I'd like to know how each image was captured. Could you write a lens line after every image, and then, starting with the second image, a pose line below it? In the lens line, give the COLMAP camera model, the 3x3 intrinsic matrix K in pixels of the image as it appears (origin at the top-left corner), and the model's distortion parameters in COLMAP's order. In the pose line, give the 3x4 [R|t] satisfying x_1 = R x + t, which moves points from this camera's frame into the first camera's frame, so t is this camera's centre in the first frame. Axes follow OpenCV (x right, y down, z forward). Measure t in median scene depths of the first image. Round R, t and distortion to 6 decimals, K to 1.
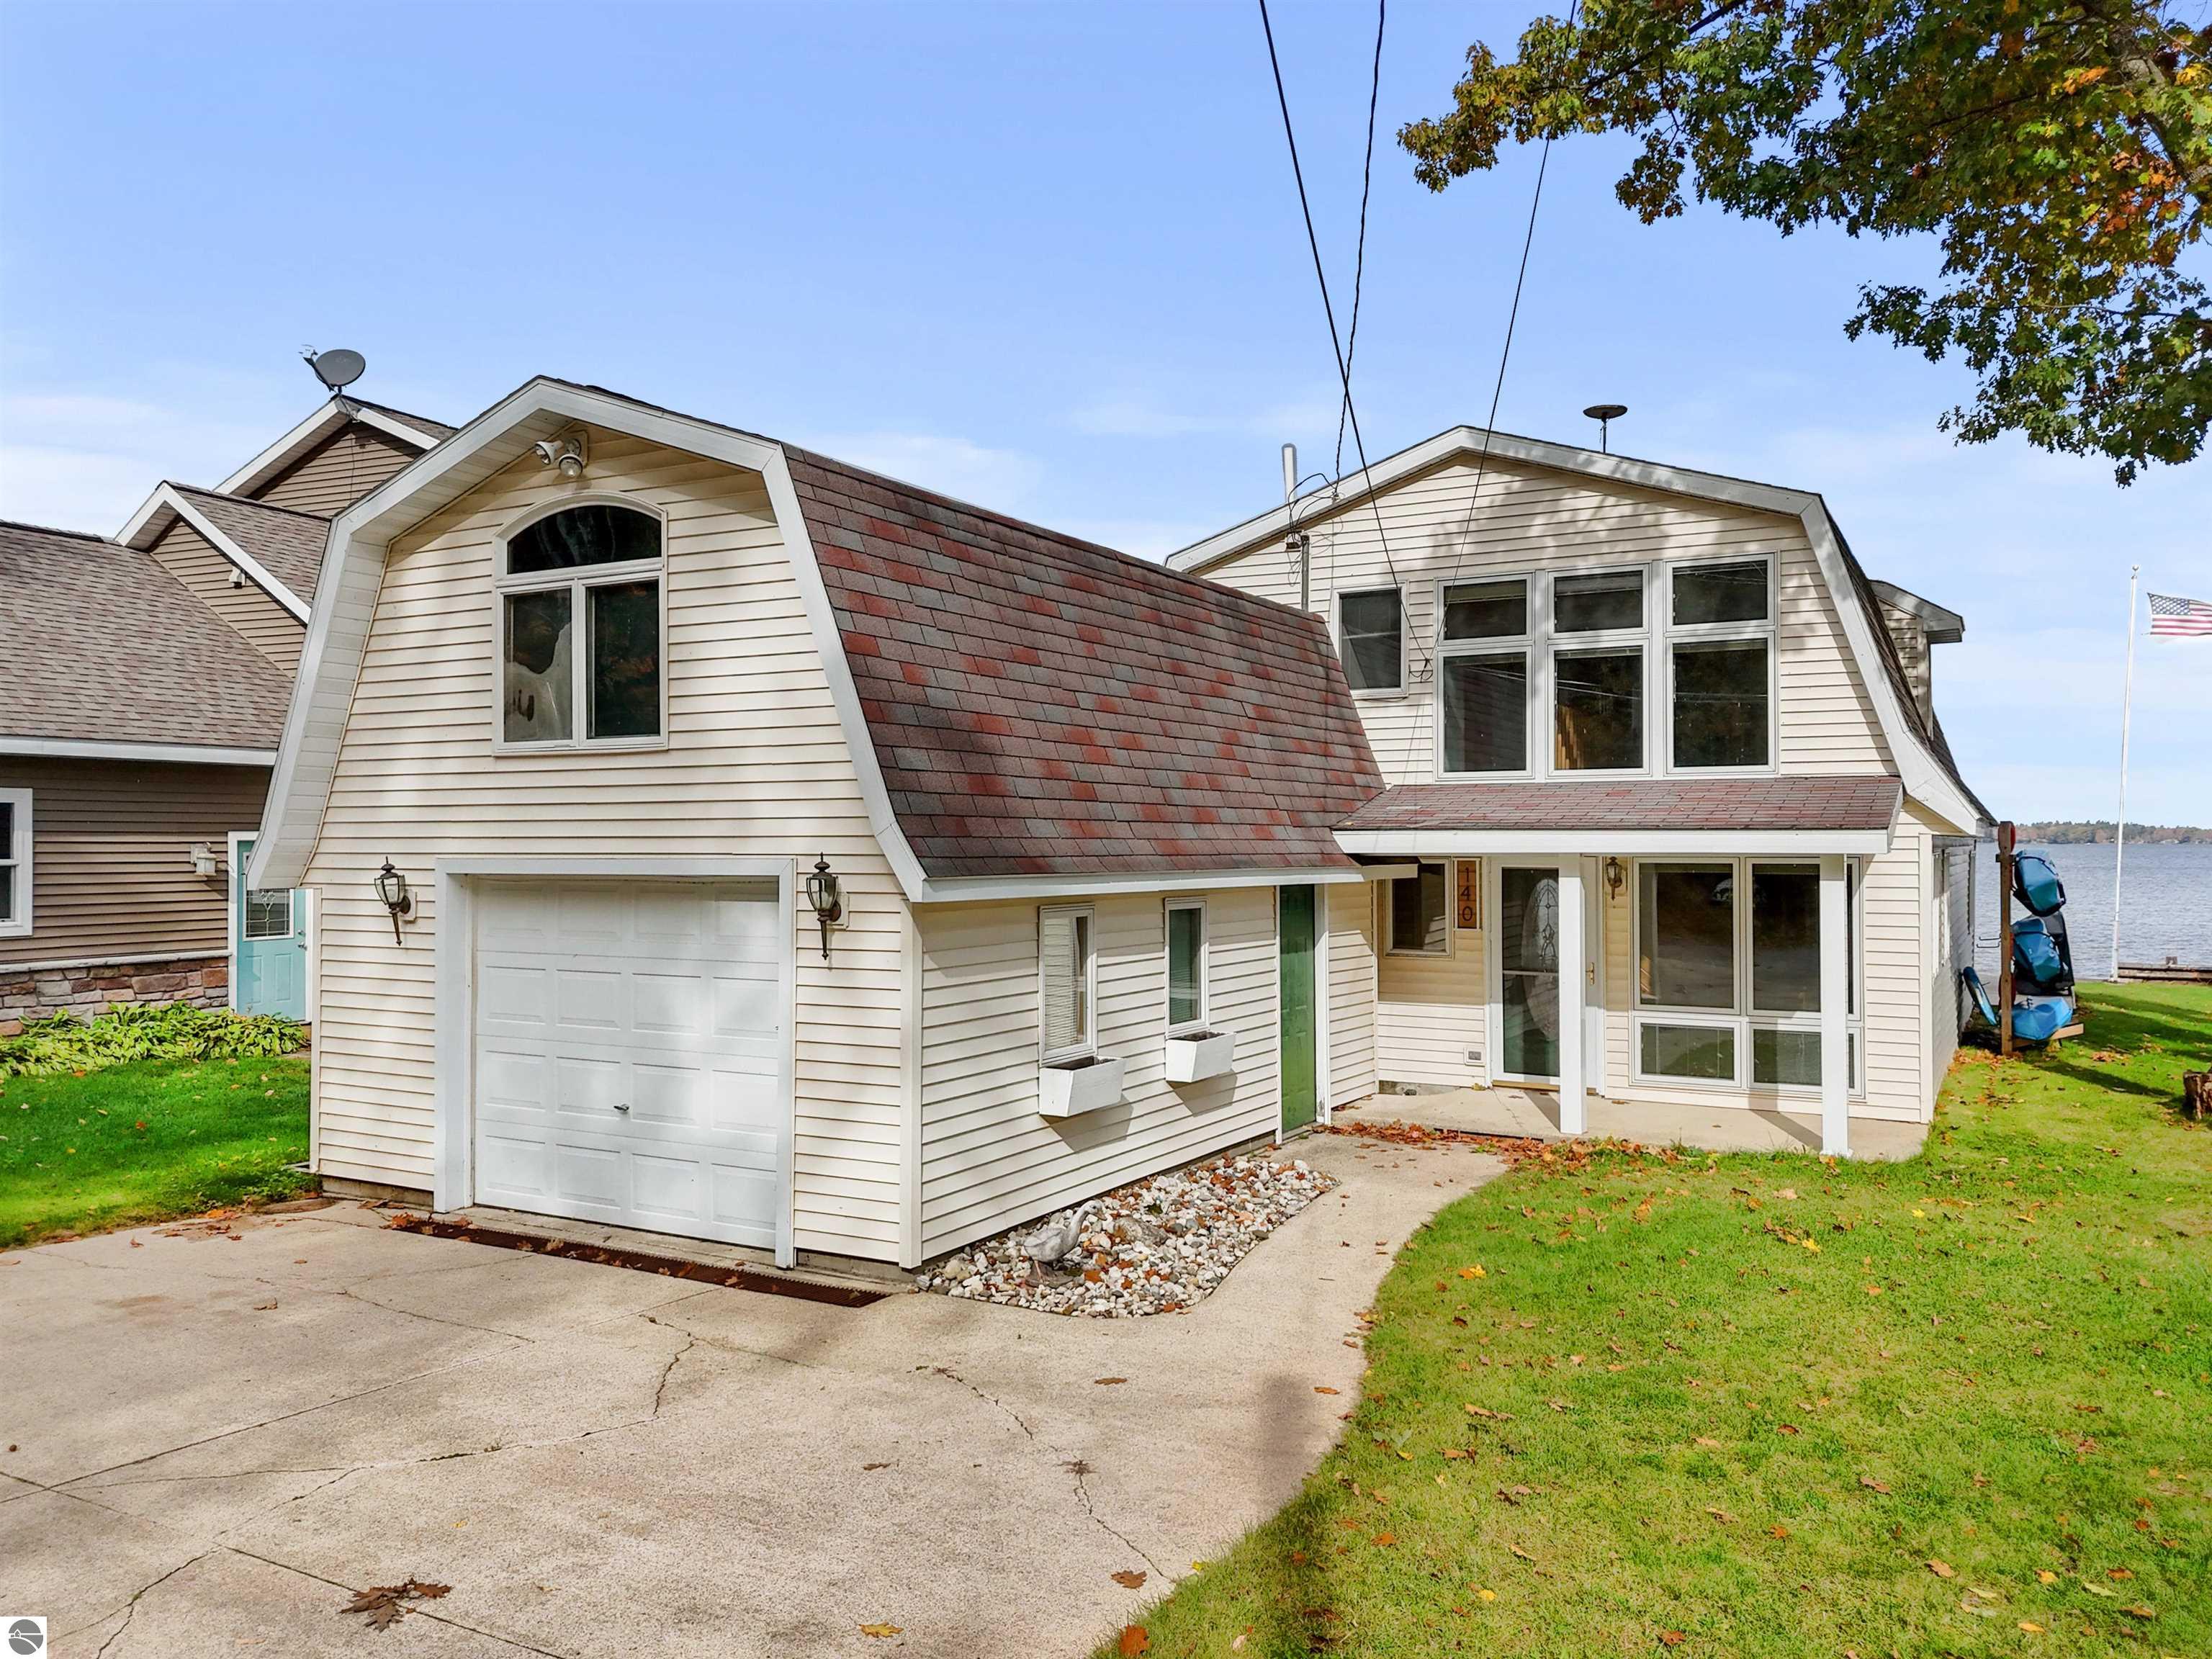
lens RADIAL K [[1648.5, 0, 1106.0], [0, 1648.5, 829.5], [0, 0, 1]] dist [0.054894, -0.050087]
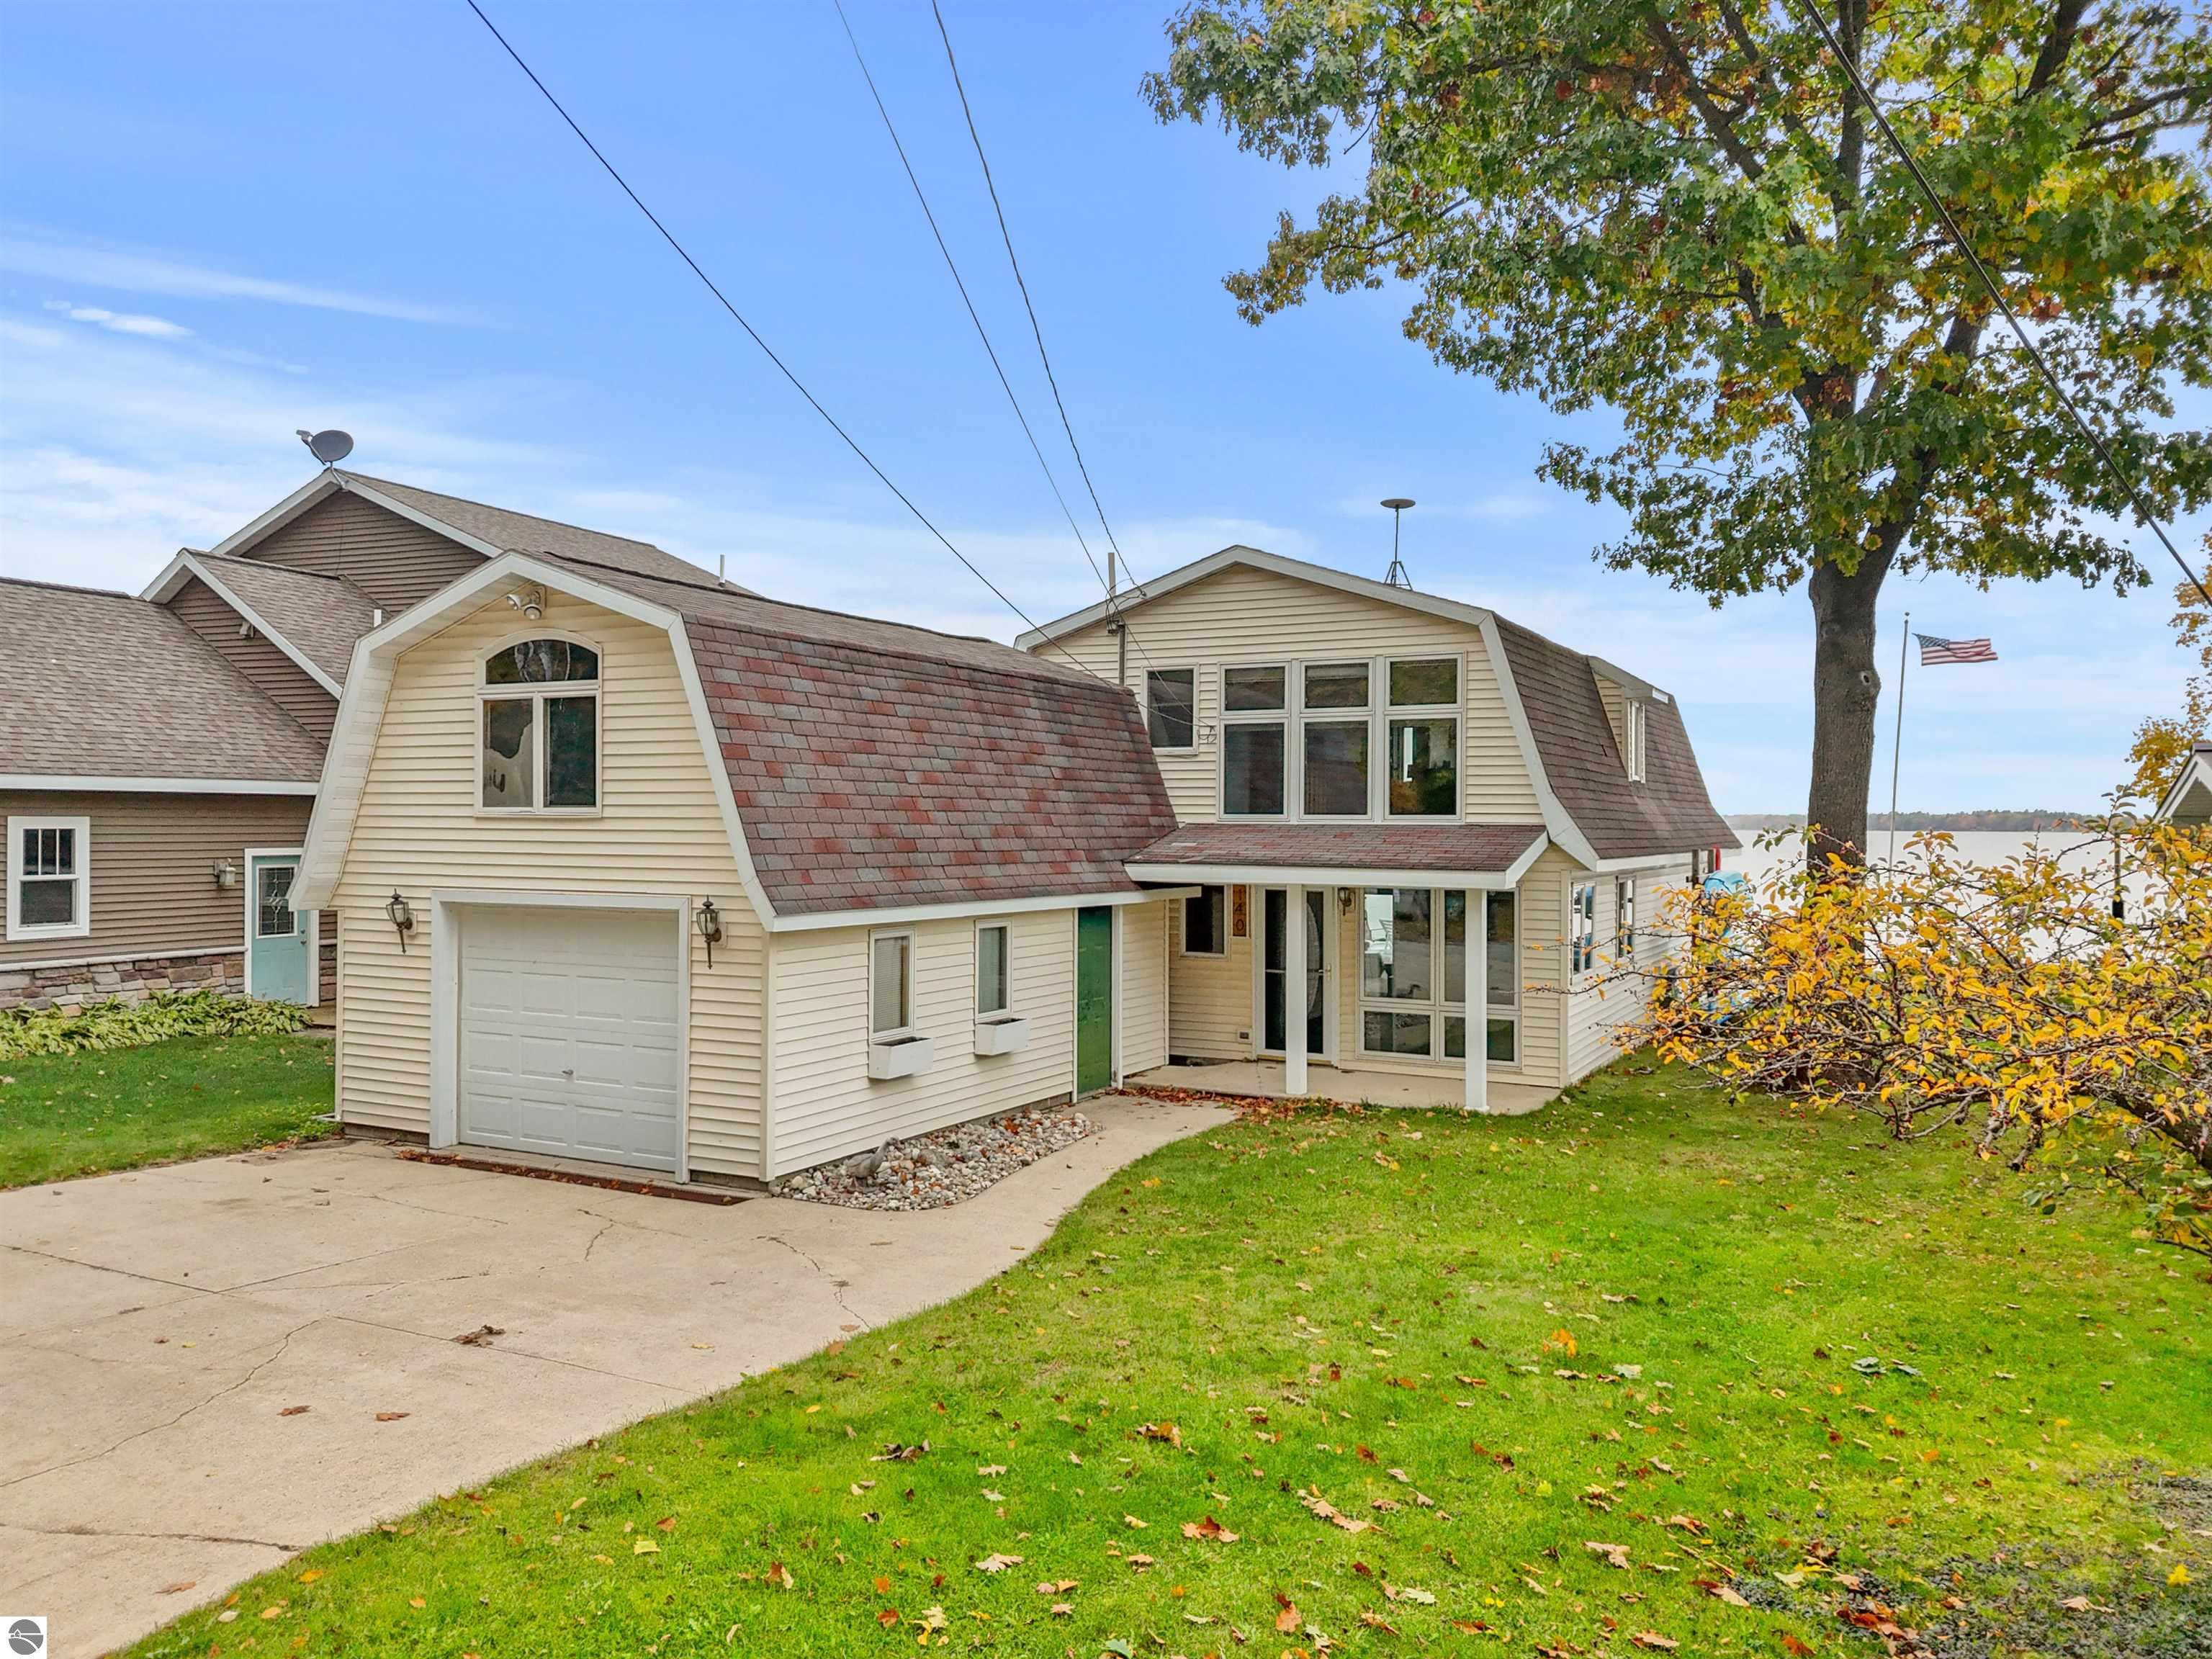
lens RADIAL K [[1634.9, 0, 1119.1], [0, 1634.9, 834.7], [0, 0, 1]] dist [0.055024, -0.041567]
pose [[0.999494, 0.006846, 0.031051, 0.105389], [-0.007304, 0.999866, 0.014676, -0.046278], [-0.030946, -0.014896, 0.999410, -0.328638]]
